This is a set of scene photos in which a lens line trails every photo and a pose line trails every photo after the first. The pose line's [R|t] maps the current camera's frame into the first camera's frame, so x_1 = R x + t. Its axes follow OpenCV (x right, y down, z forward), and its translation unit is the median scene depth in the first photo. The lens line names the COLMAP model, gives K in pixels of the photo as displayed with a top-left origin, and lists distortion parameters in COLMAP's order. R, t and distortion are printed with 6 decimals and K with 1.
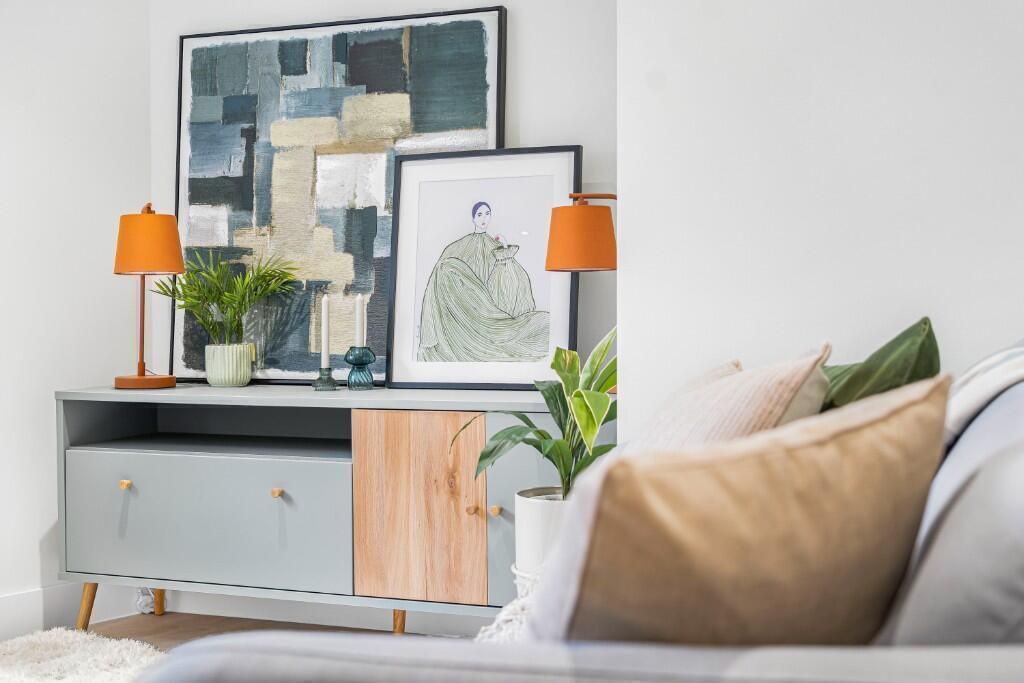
lens RADIAL K [[1301.8, 0, 511.7], [0, 1301.8, 340.2], [0, 0, 1]] dist [0.022060, 0.000000]
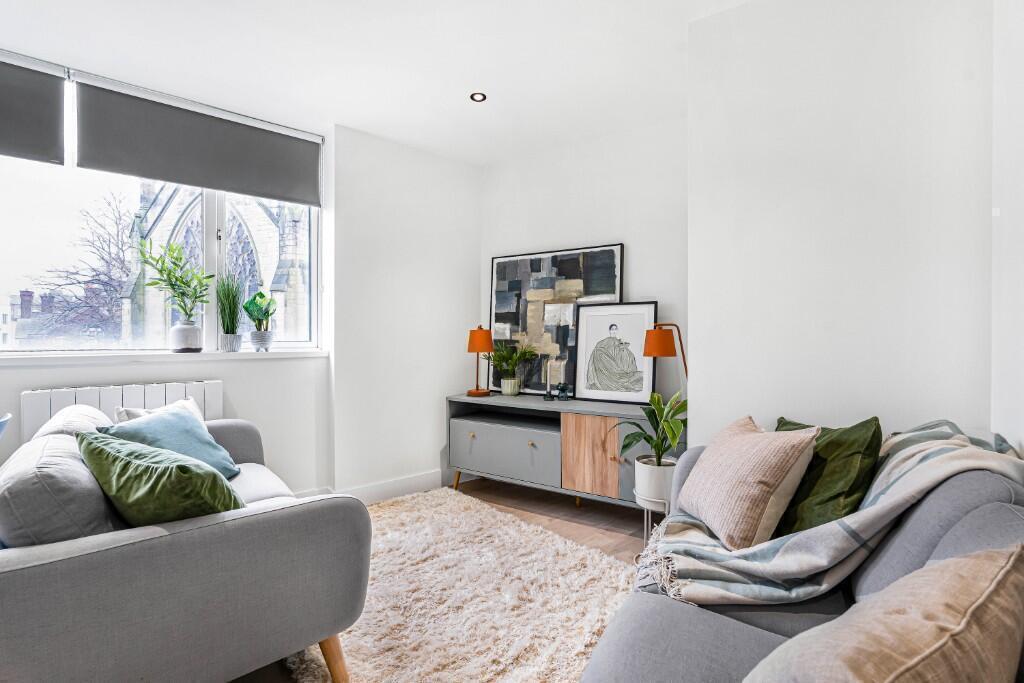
lens RADIAL K [[457.6, 0, 513.7], [0, 457.6, 344.2], [0, 0, 1]] dist [-0.003460, -0.000377]
pose [[0.982982, 0.005360, -0.183625, -0.047922], [-0.005425, 0.999985, 0.000148, -0.066714], [0.183624, 0.000850, 0.982996, 0.125366]]
